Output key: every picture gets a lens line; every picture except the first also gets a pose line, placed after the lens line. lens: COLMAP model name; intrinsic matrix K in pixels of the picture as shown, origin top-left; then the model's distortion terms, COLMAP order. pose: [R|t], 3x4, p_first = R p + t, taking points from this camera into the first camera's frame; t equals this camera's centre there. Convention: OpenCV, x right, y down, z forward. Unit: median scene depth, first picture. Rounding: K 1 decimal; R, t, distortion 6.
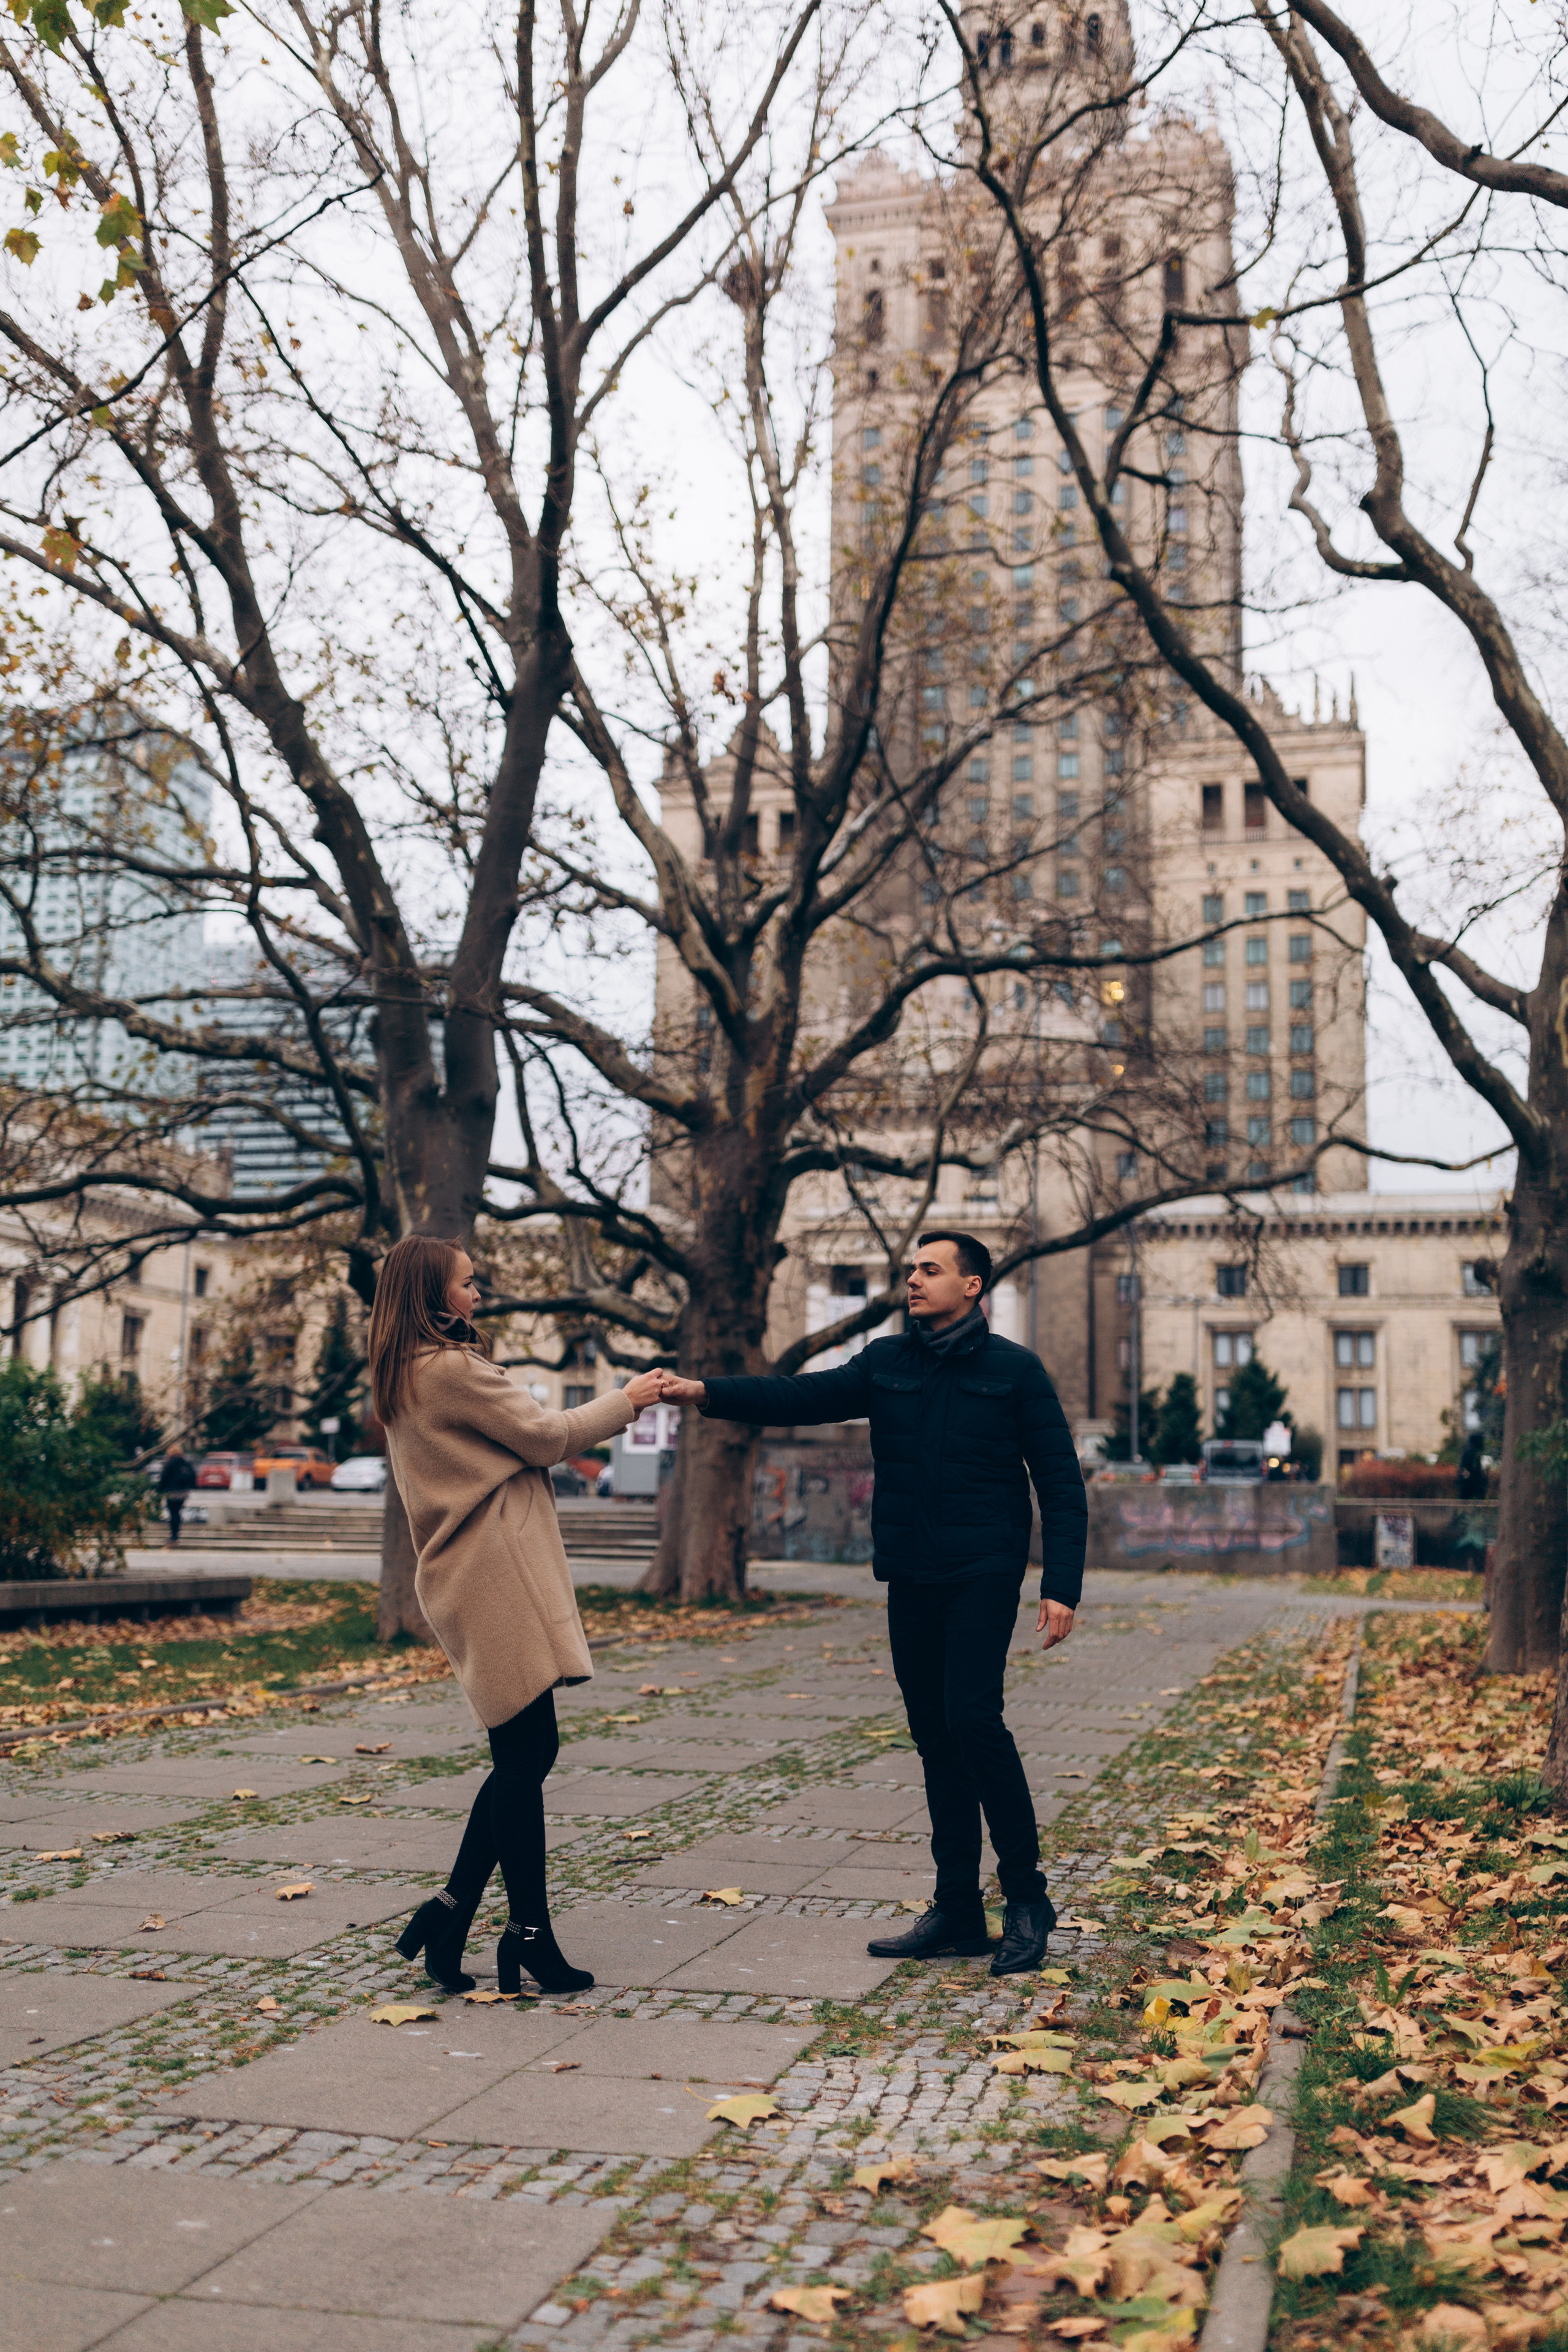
lens RADIAL K [[2507.0, 0, 784.0], [0, 2507.0, 1176.0], [0, 0, 1]] dist [0.014112, -0.017927]
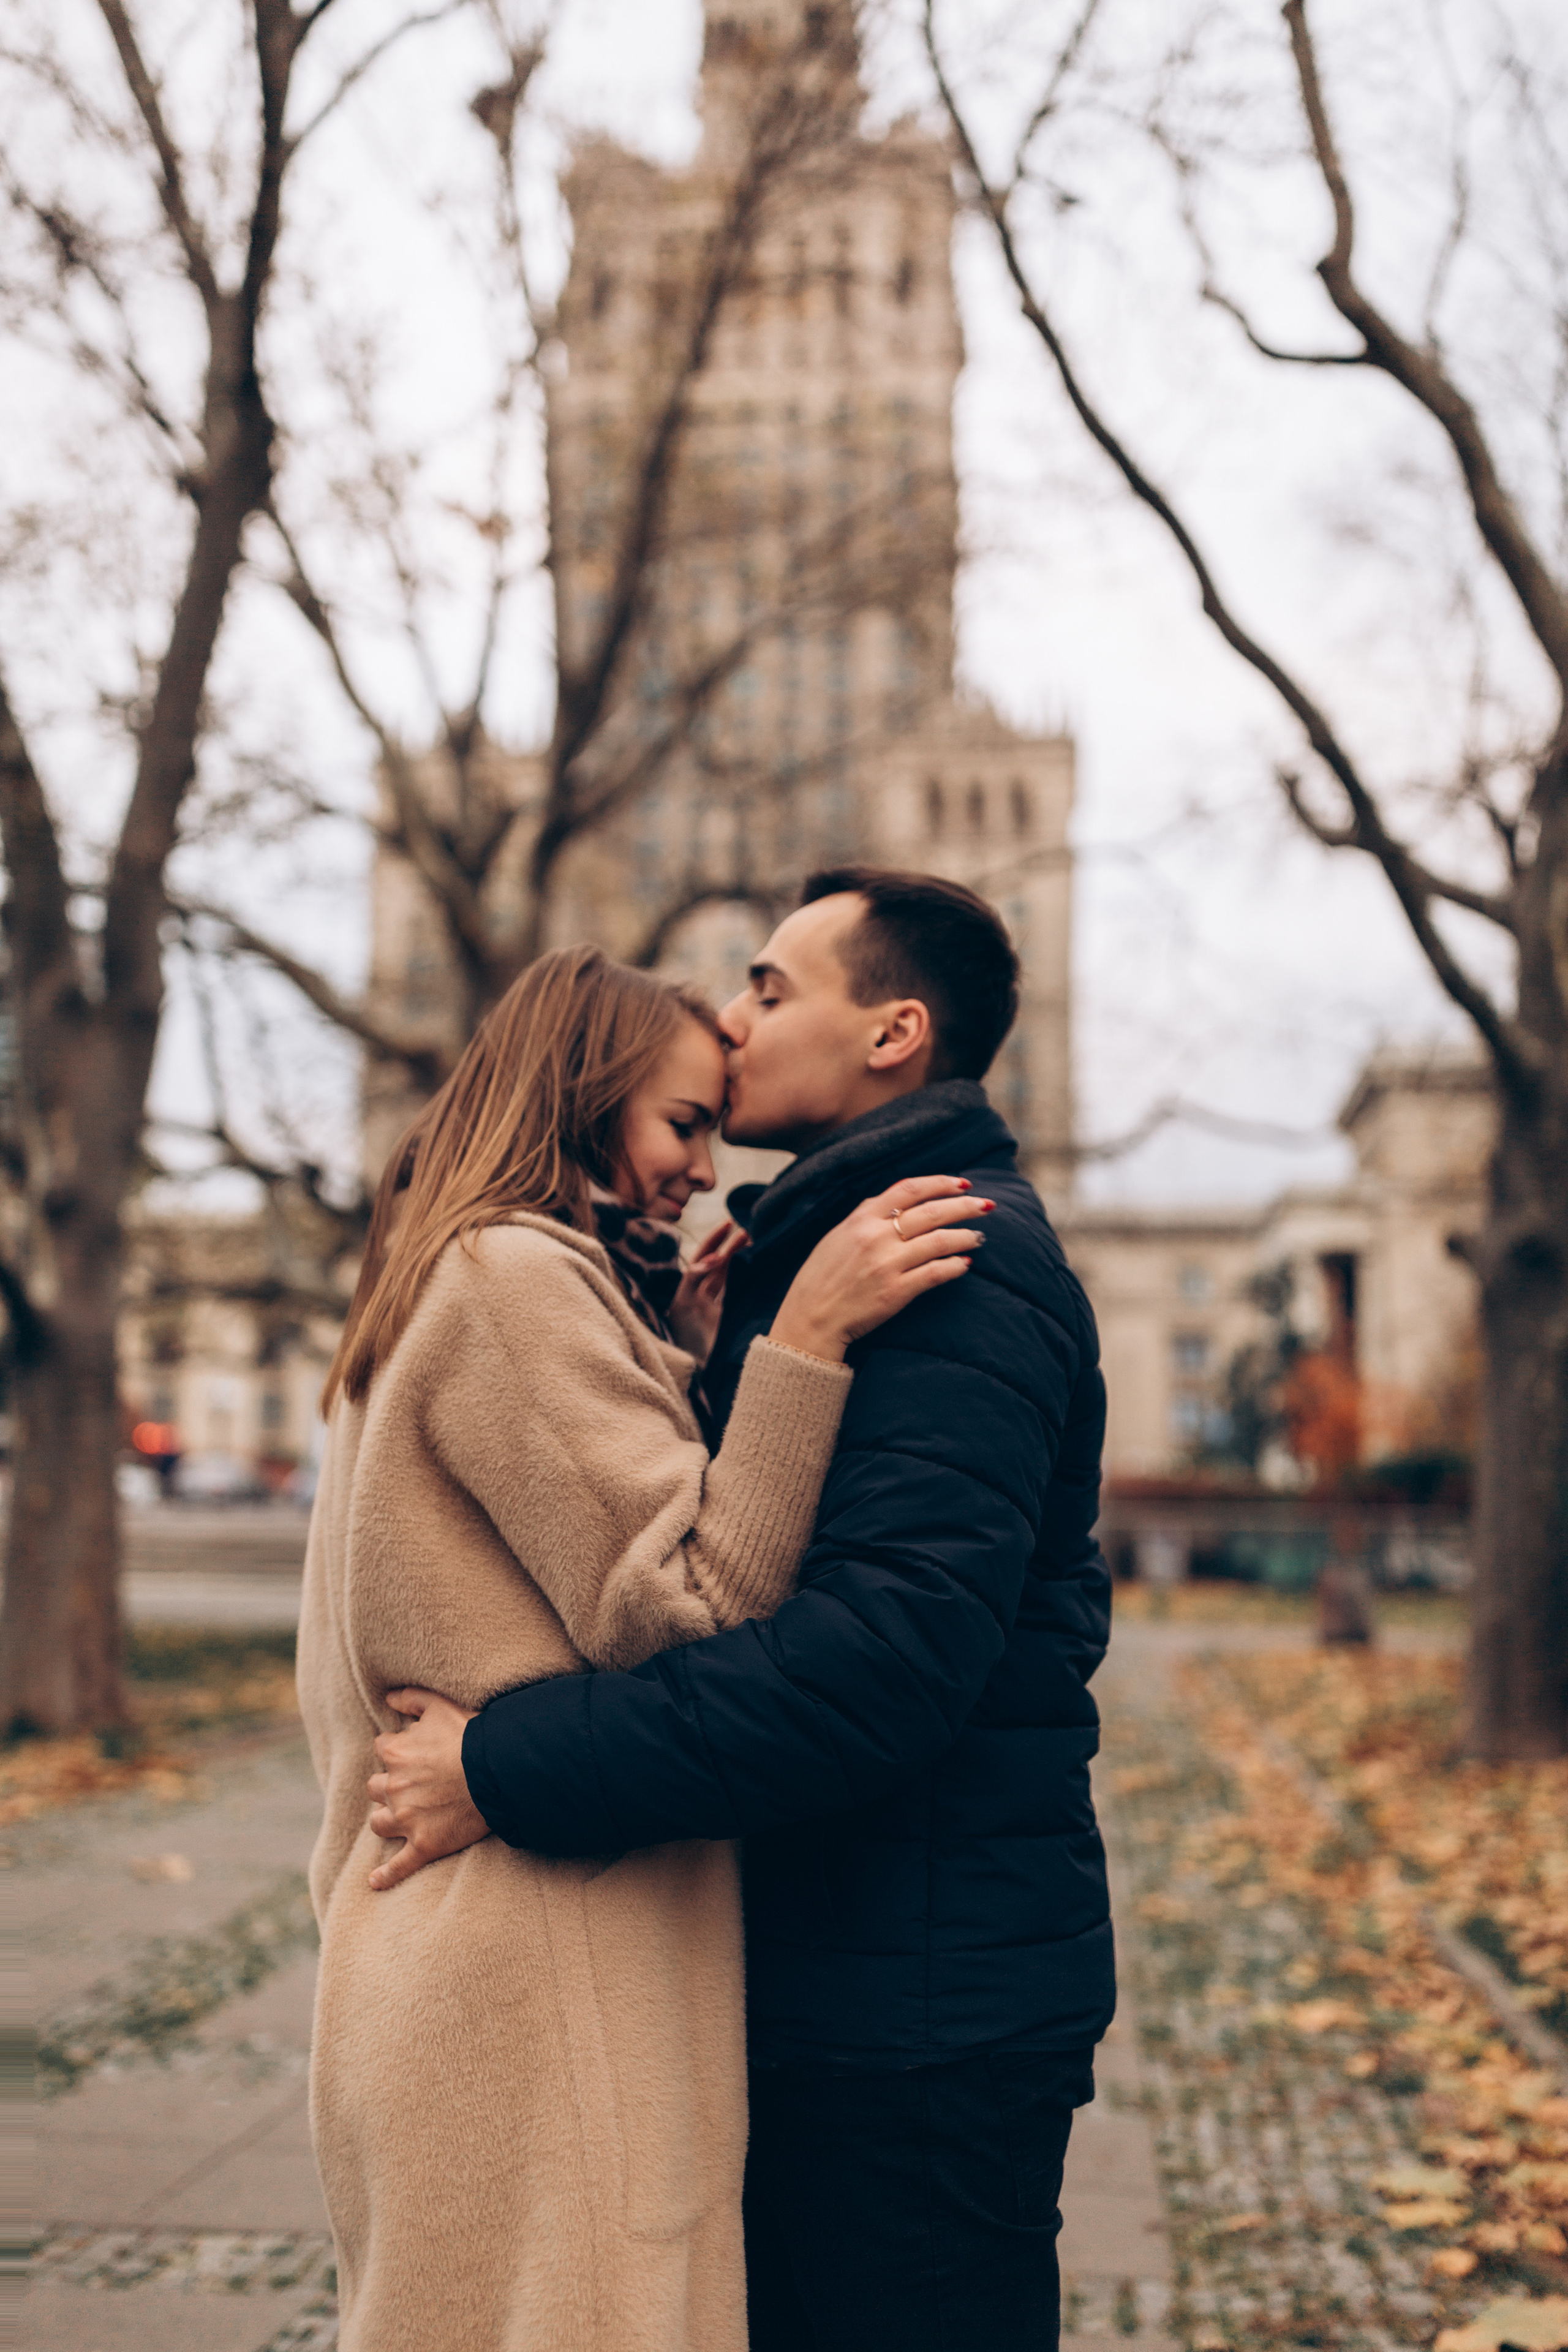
lens RADIAL K [[2507.0, 0, 784.0], [0, 2507.0, 1176.0], [0, 0, 1]] dist [0.014112, -0.017927]
pose [[0.992092, 0.012658, 0.124869, -0.019980], [-0.012214, 0.999916, -0.004315, 0.015441], [-0.124913, 0.002756, 0.992164, 0.173341]]
